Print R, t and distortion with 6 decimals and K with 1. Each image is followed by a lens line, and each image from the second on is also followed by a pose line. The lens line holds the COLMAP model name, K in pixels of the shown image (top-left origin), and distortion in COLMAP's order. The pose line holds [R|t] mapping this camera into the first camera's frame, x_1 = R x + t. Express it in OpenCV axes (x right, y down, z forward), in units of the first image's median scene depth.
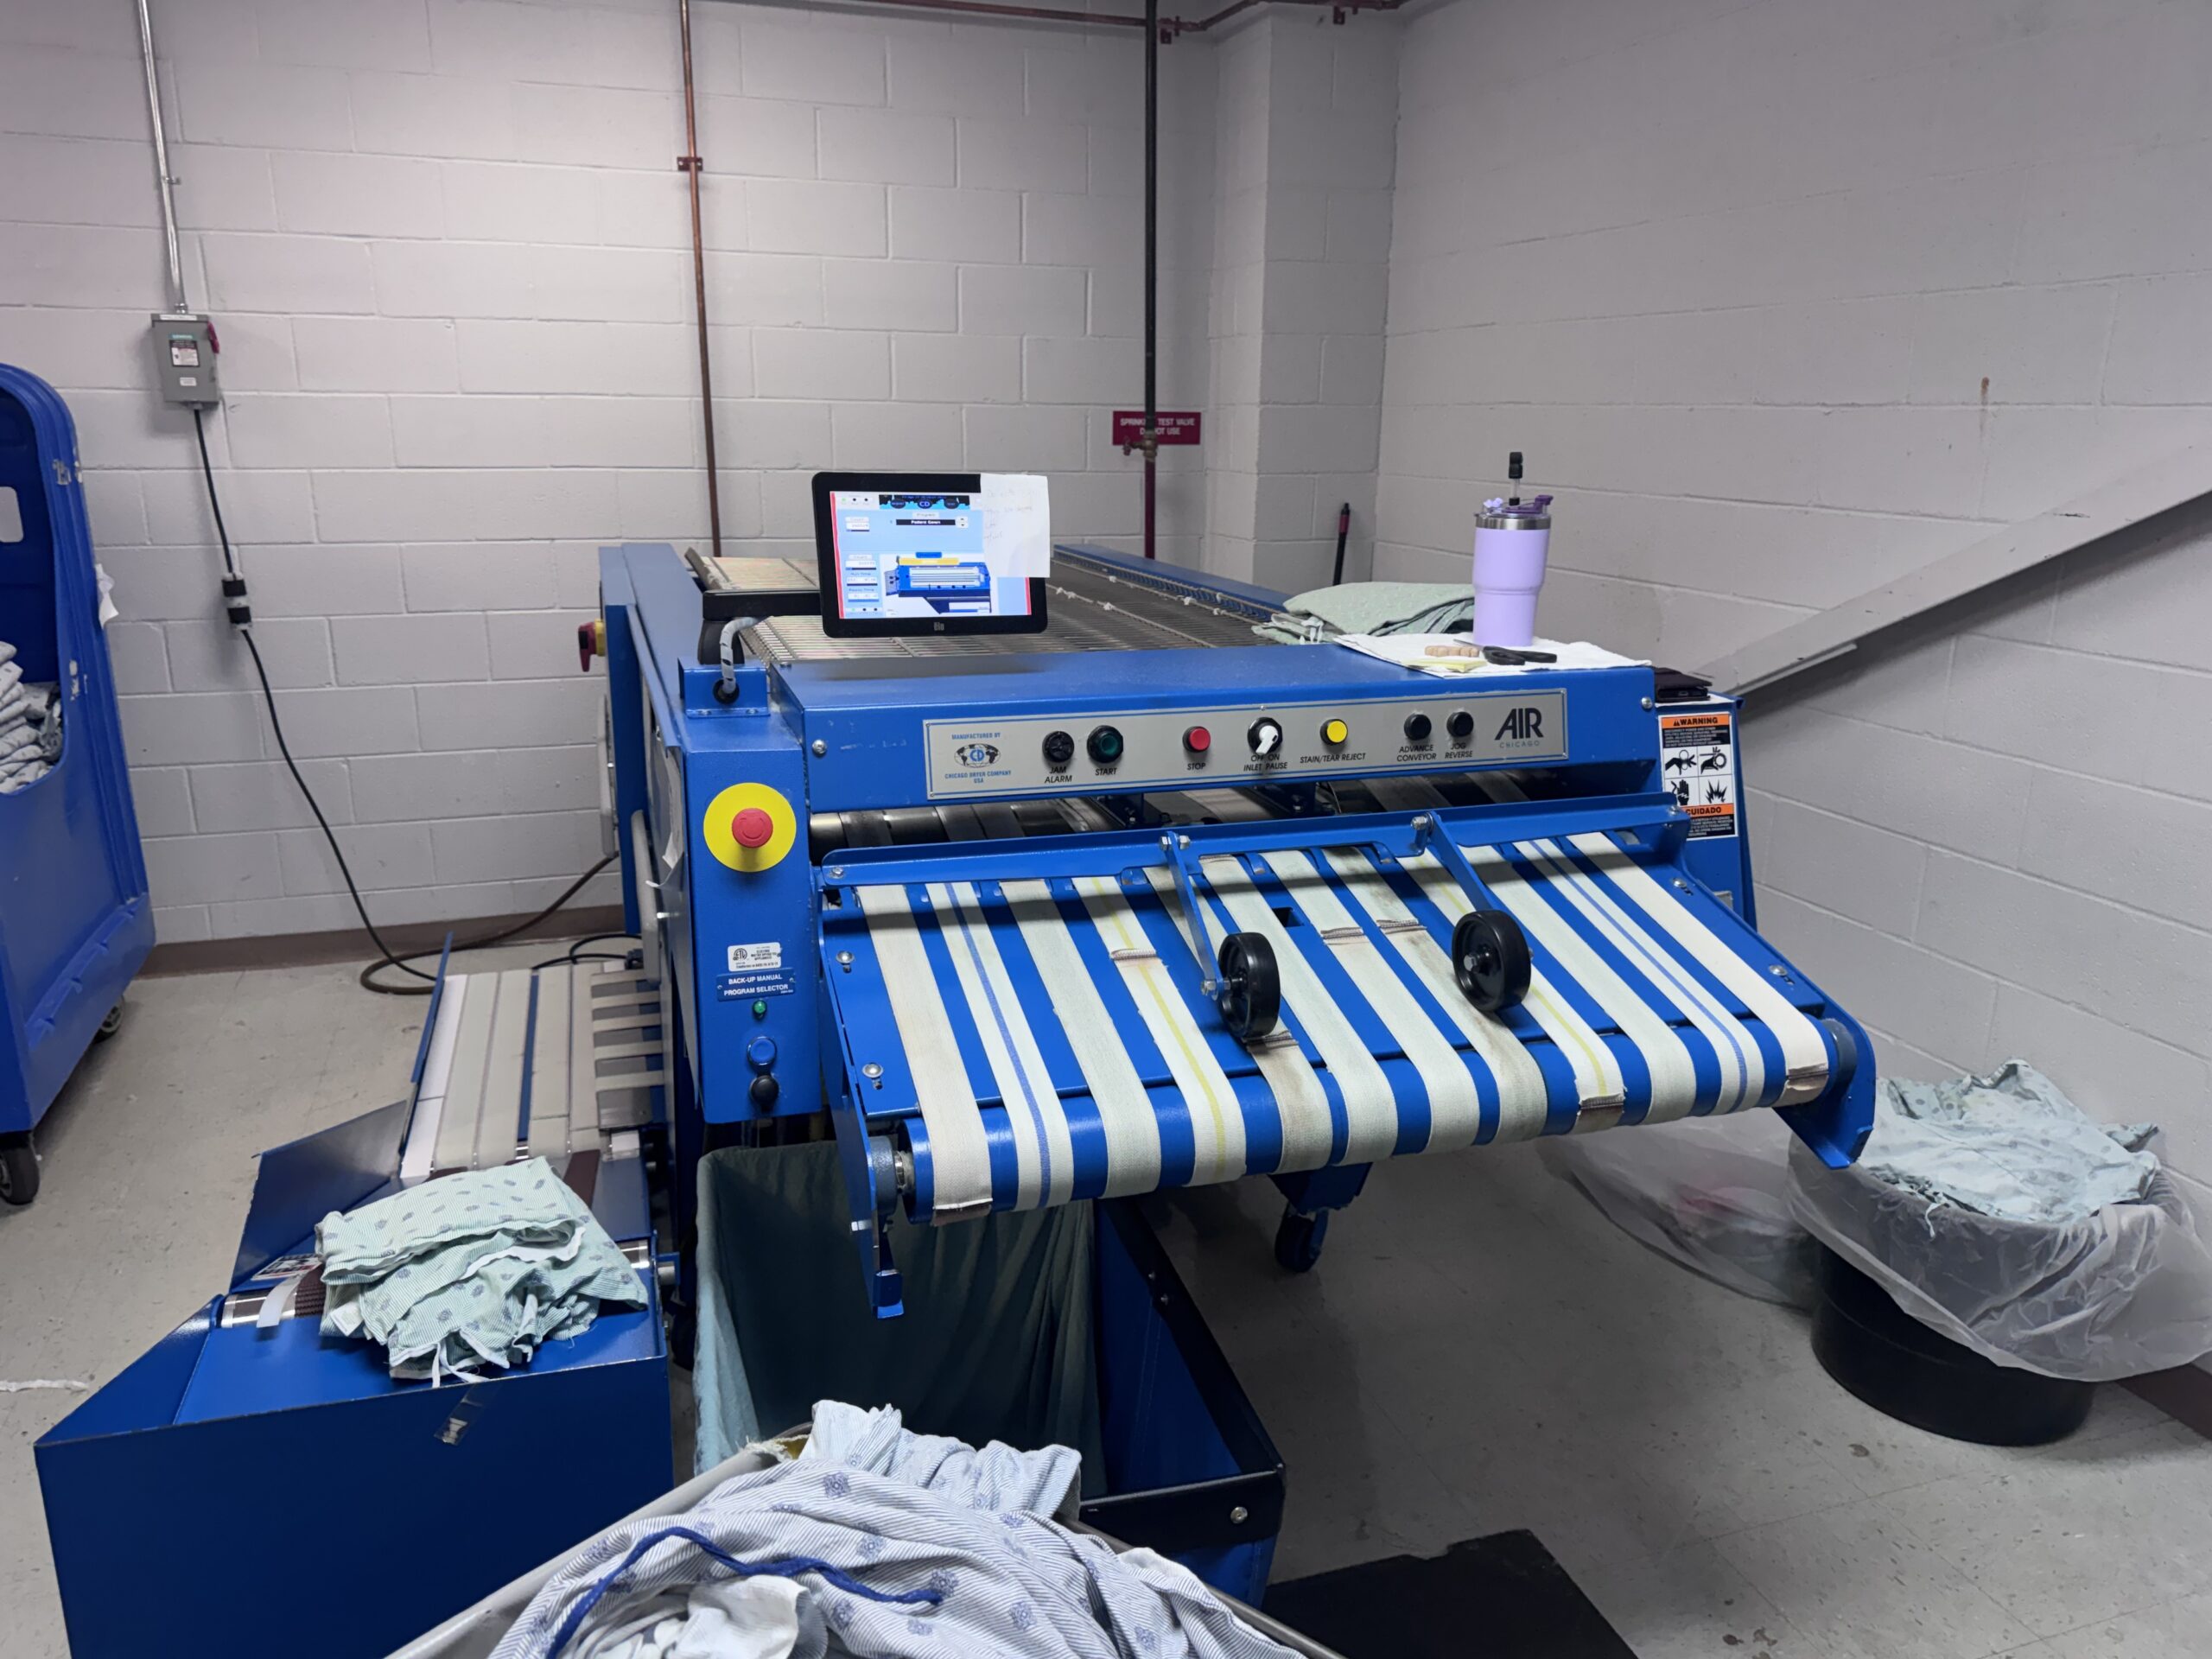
lens RADIAL K [[1735.0, 0, 1036.4], [0, 1735.0, 872.7], [0, 0, 1]] dist [0.266630, -0.616998]
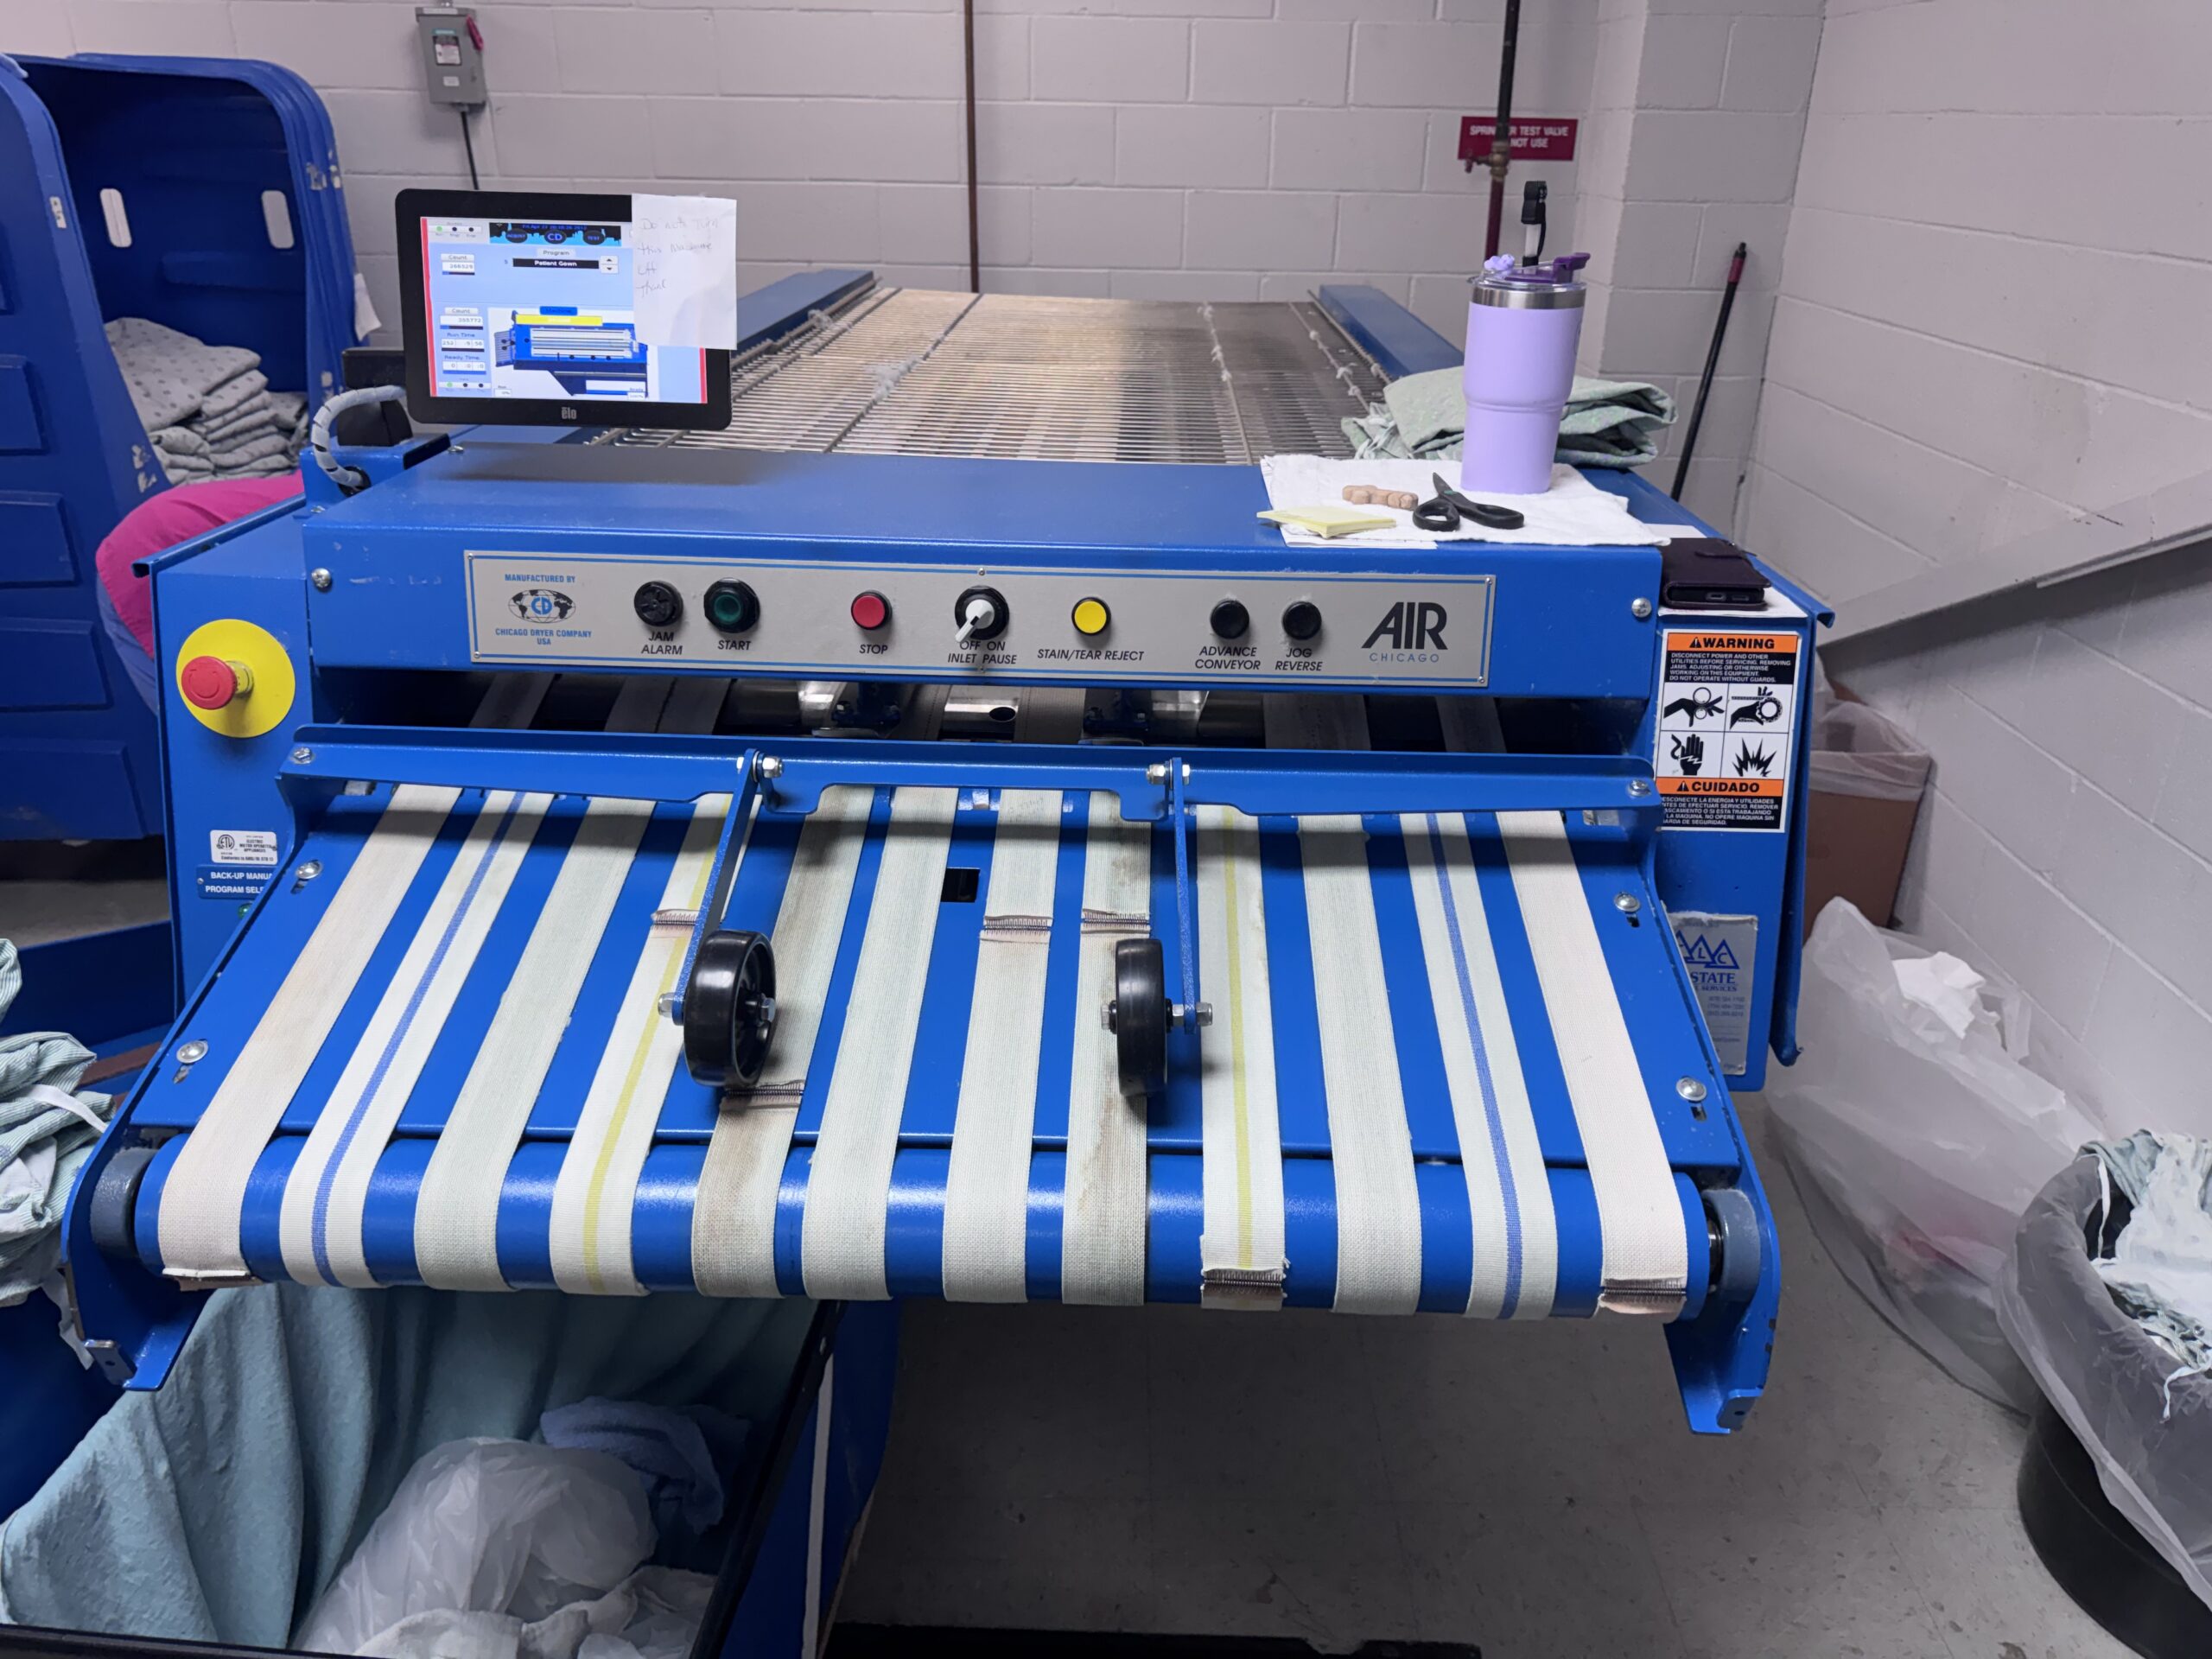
lens RADIAL K [[1649.2, 0, 1094.9], [0, 1649.2, 843.8], [0, 0, 1]] dist [0.083008, -0.133102]
pose [[0.939159, 0.141288, -0.313078, 0.381445], [-0.092274, 0.981757, 0.166251, -0.099875], [0.330855, -0.127247, 0.935063, 0.402678]]
